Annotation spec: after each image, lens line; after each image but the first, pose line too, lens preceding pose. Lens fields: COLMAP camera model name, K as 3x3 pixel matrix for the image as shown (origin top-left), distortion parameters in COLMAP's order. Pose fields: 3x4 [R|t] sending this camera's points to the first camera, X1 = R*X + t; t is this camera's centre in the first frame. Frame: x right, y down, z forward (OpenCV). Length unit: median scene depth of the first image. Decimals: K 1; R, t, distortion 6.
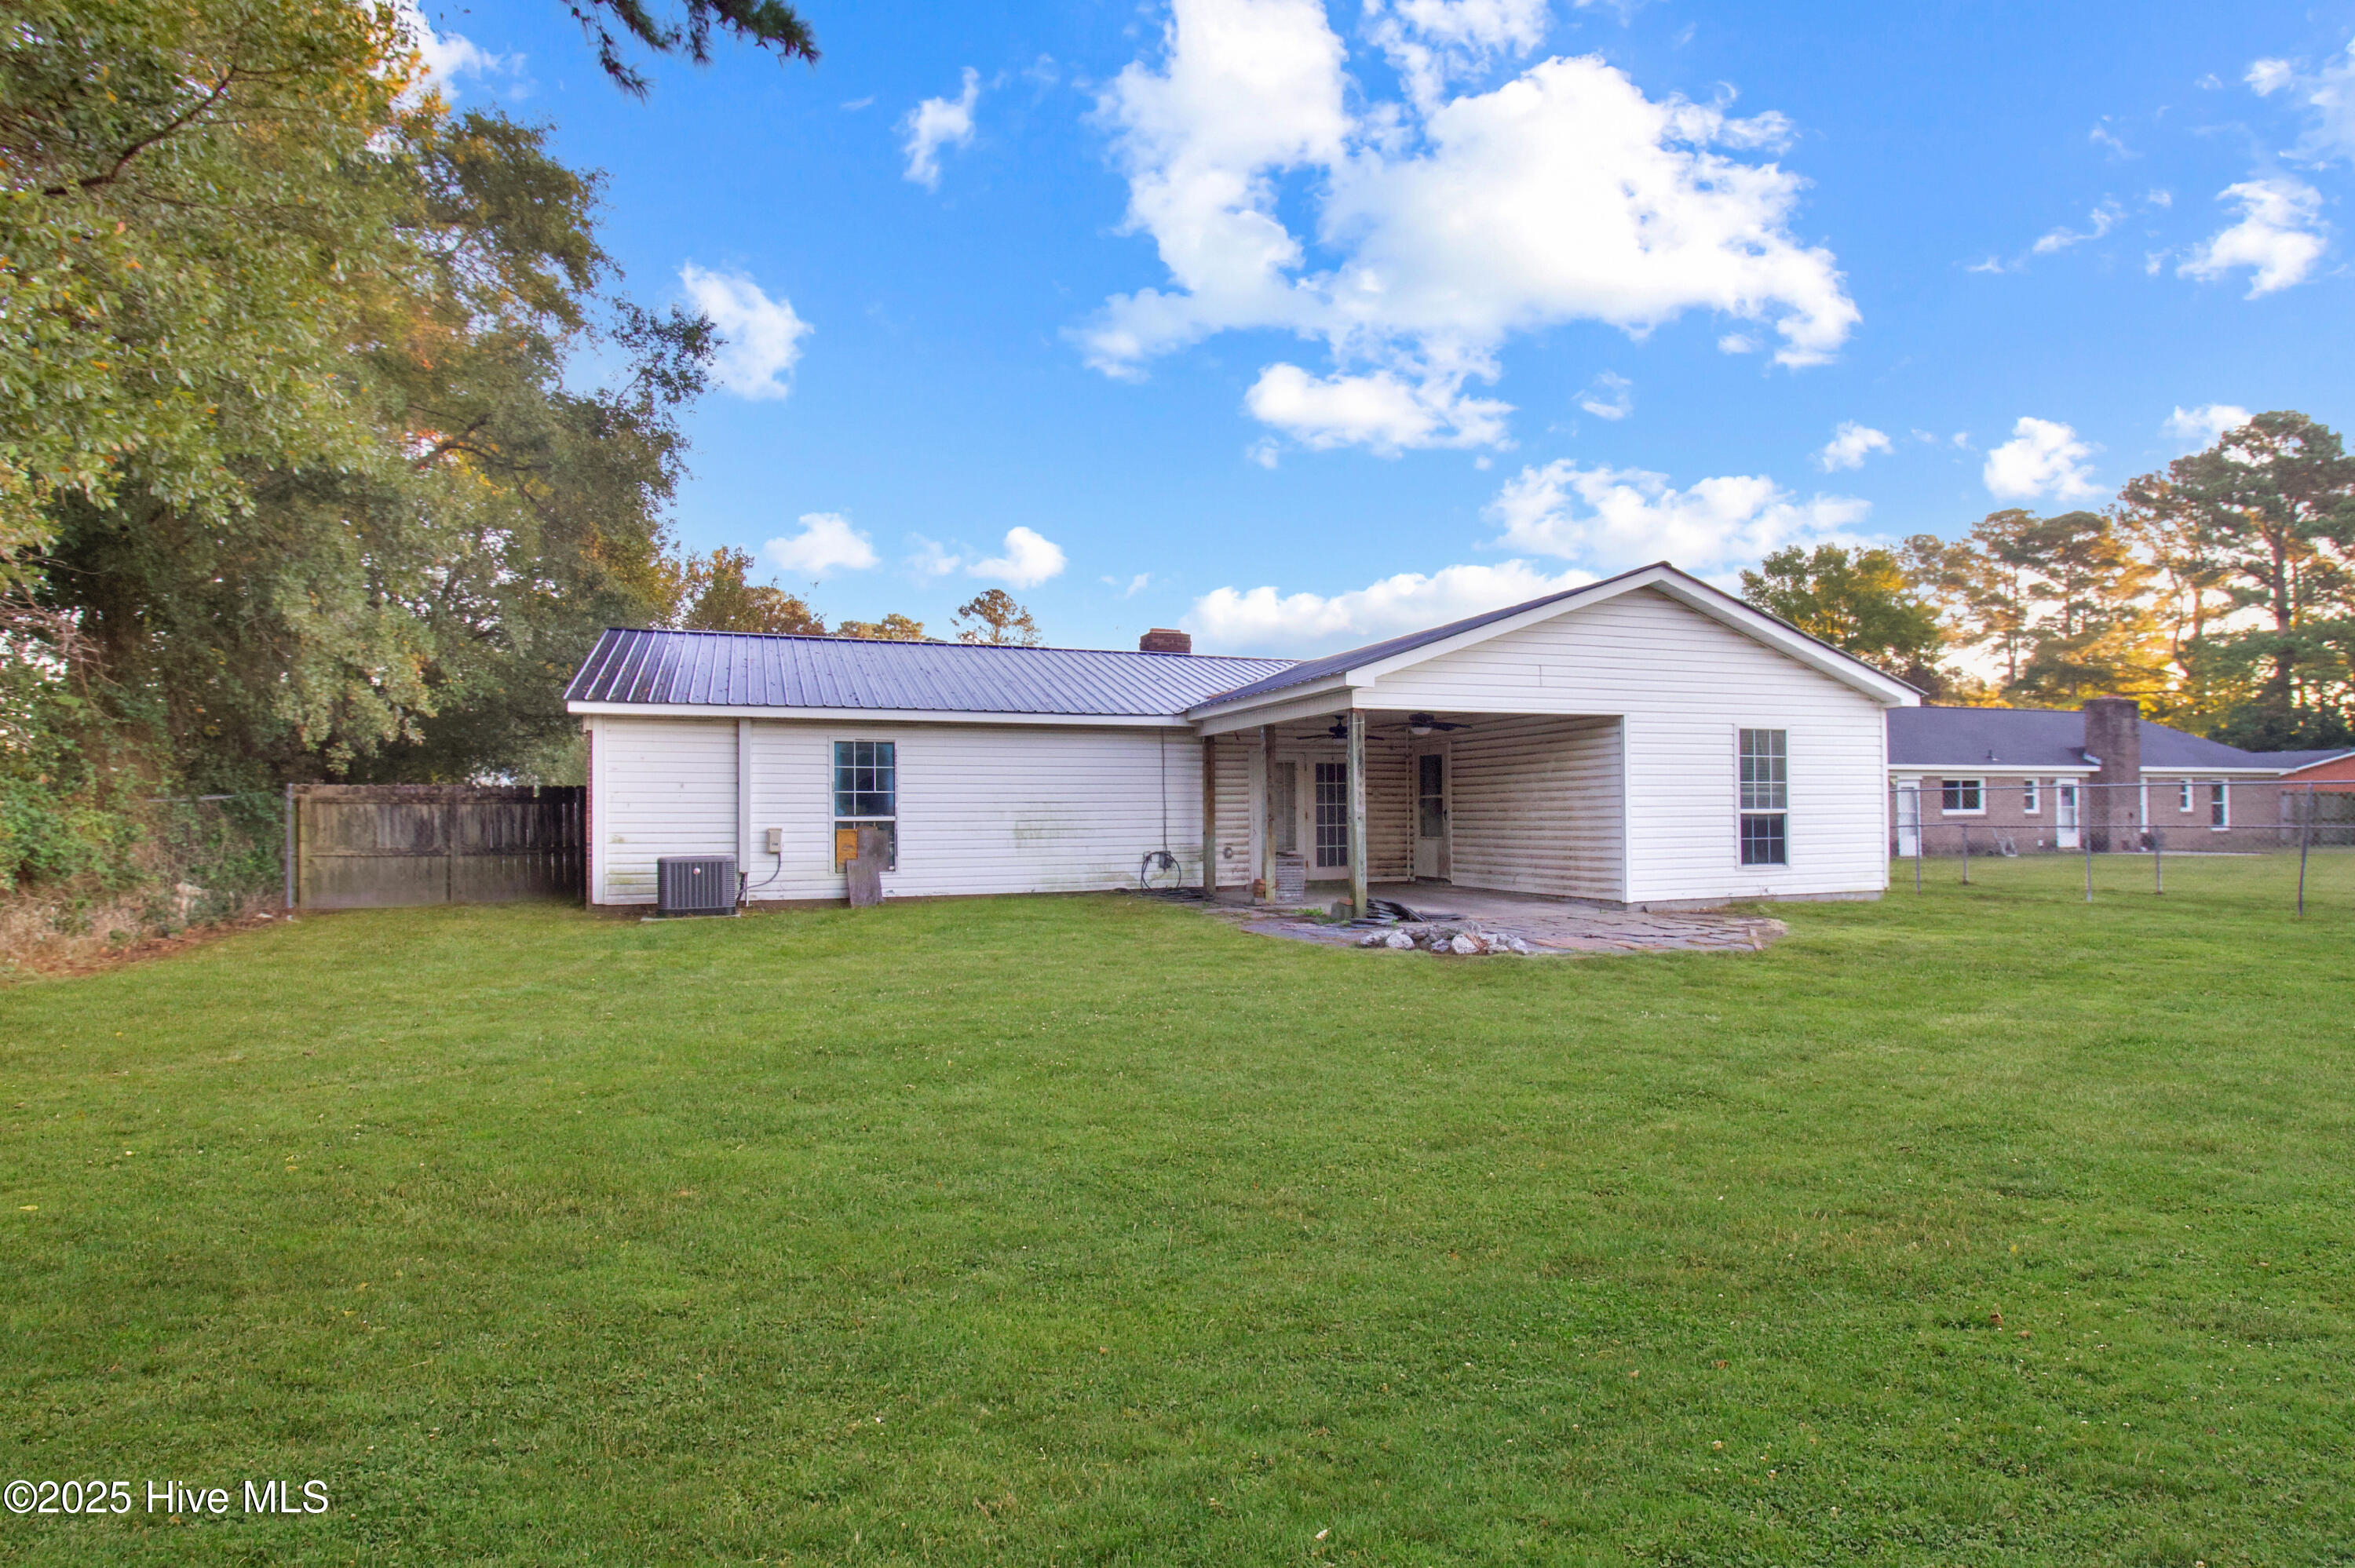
lens RADIAL K [[1130.6, 0, 1177.5], [0, 1130.6, 784.0], [0, 0, 1]] dist [0.000269, -0.000068]
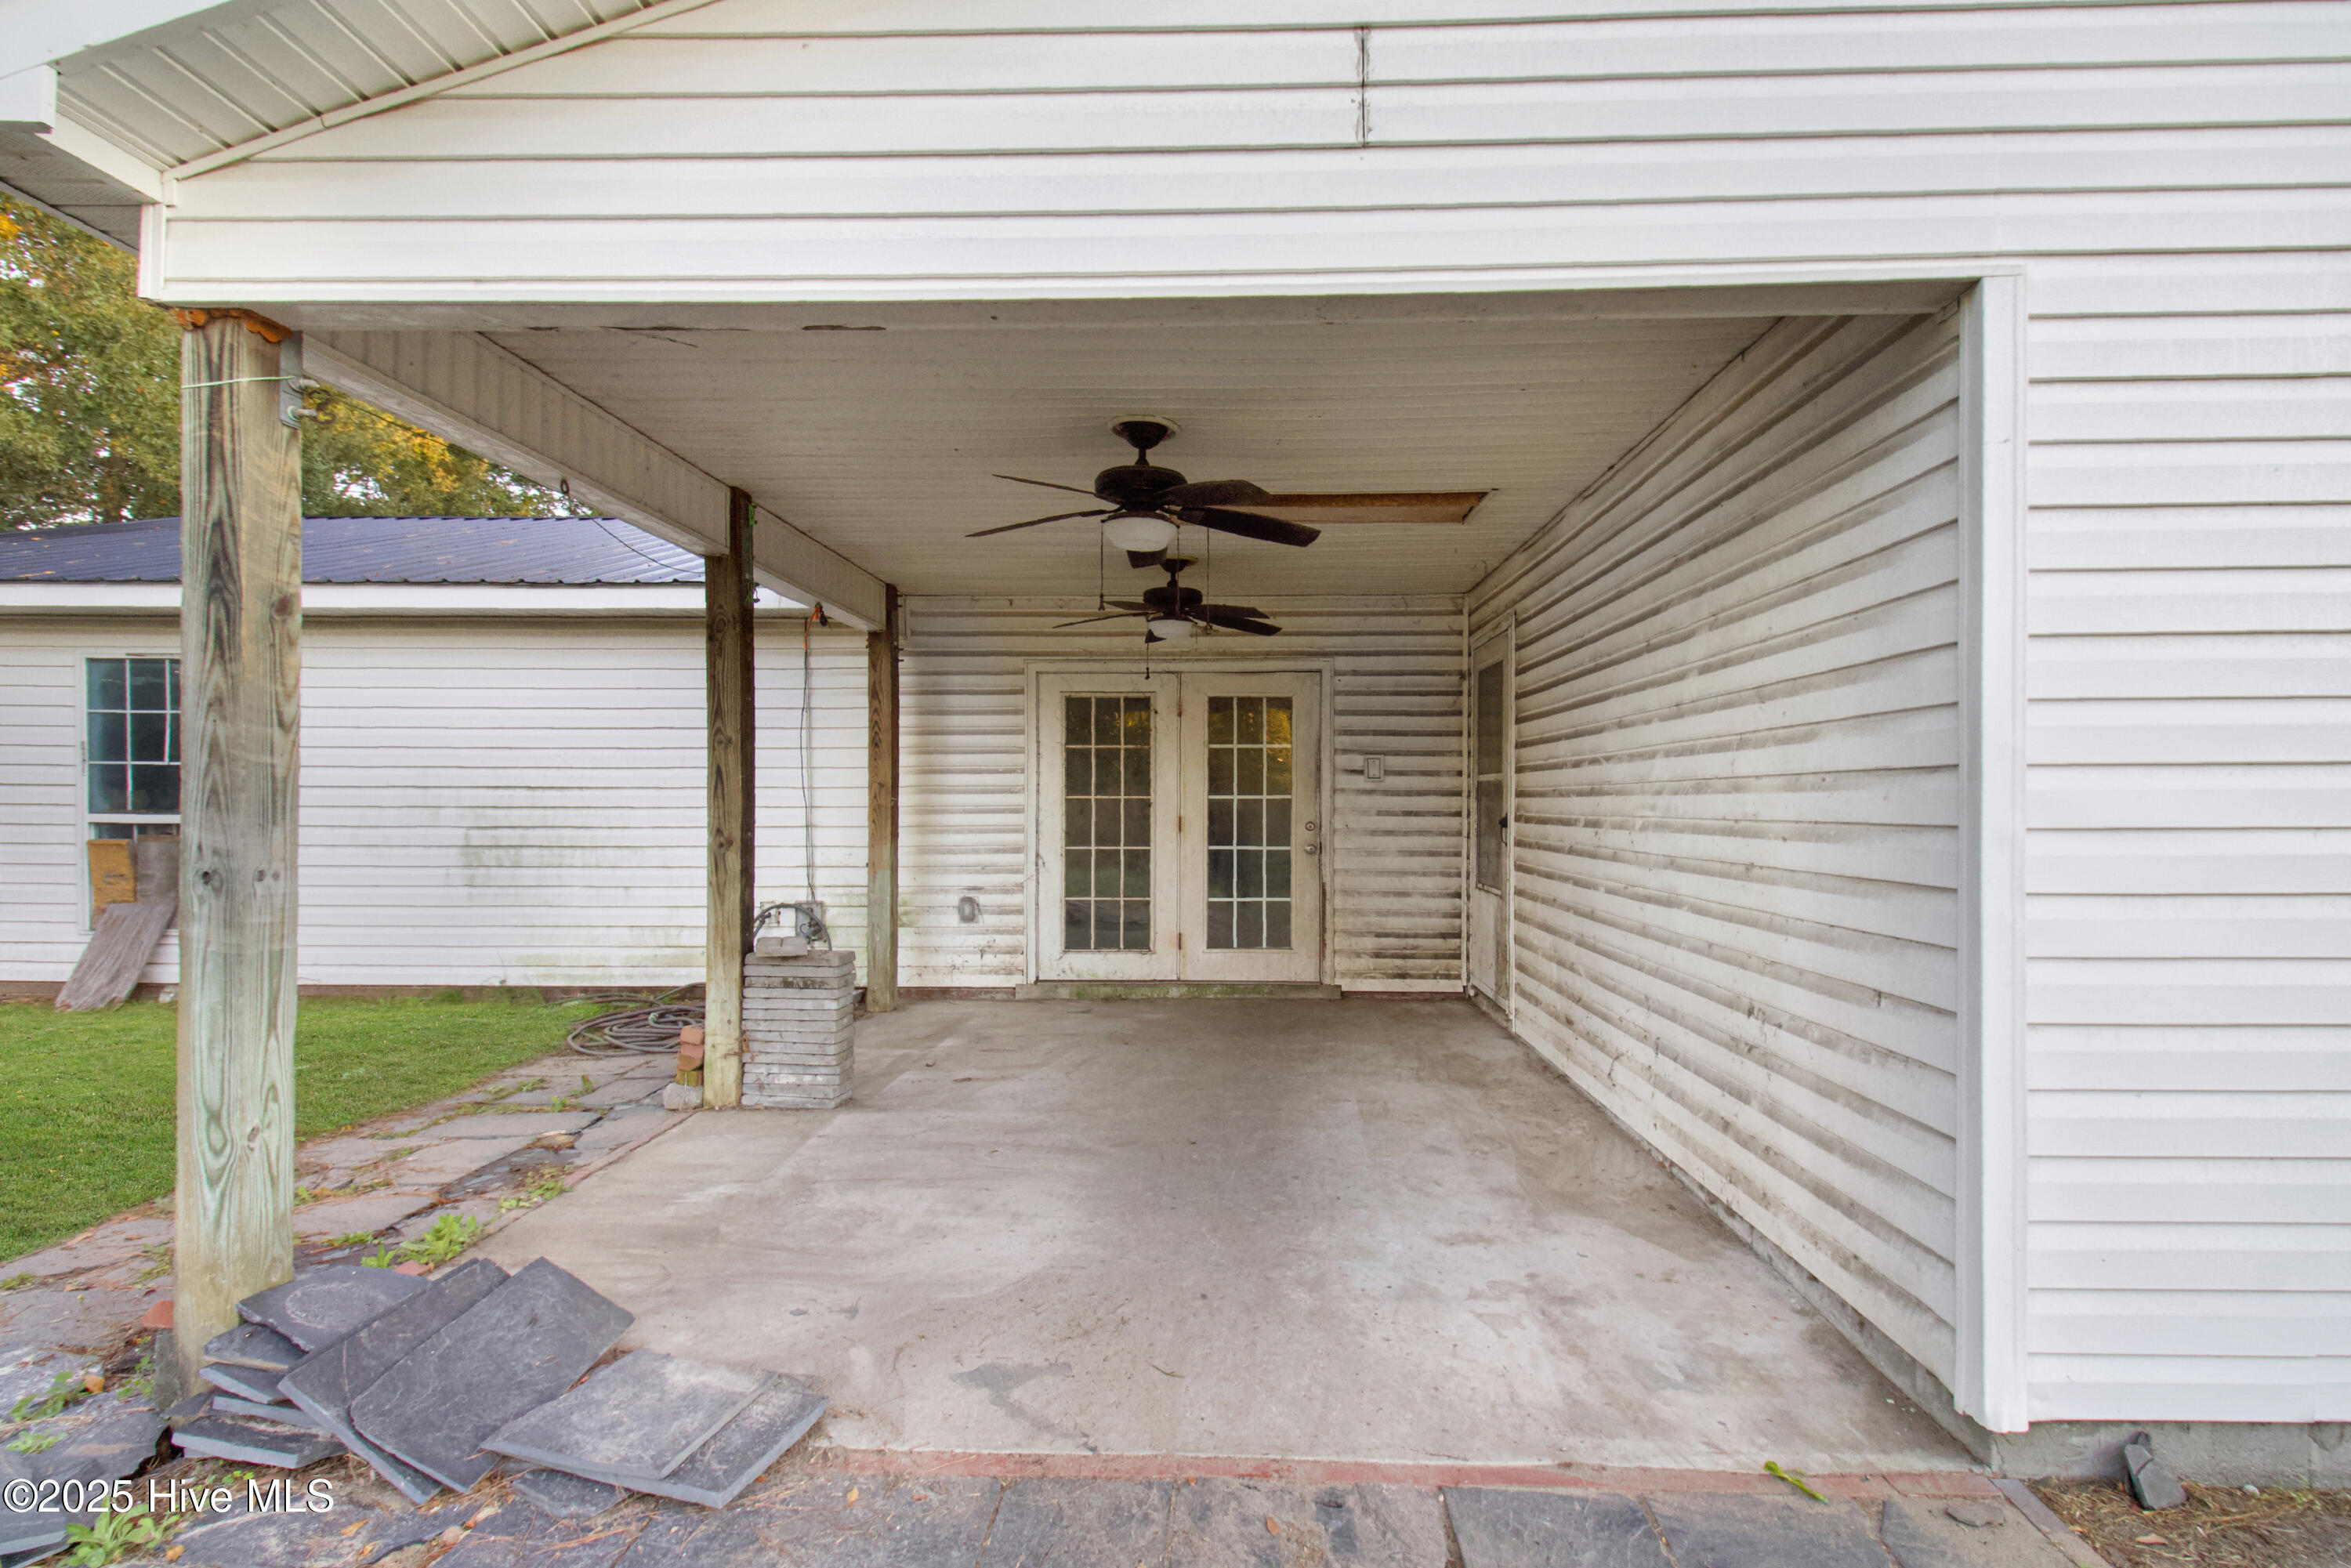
lens RADIAL K [[1128.7, 0, 1175.5], [0, 1128.7, 784.0], [0, 0, 1]] dist [0.000269, -0.000068]
pose [[0.927796, 0.004769, -0.373056, 0.281925], [-0.000829, 0.999942, 0.010720, 0.009481], [0.373086, -0.009637, 0.927747, 0.653208]]
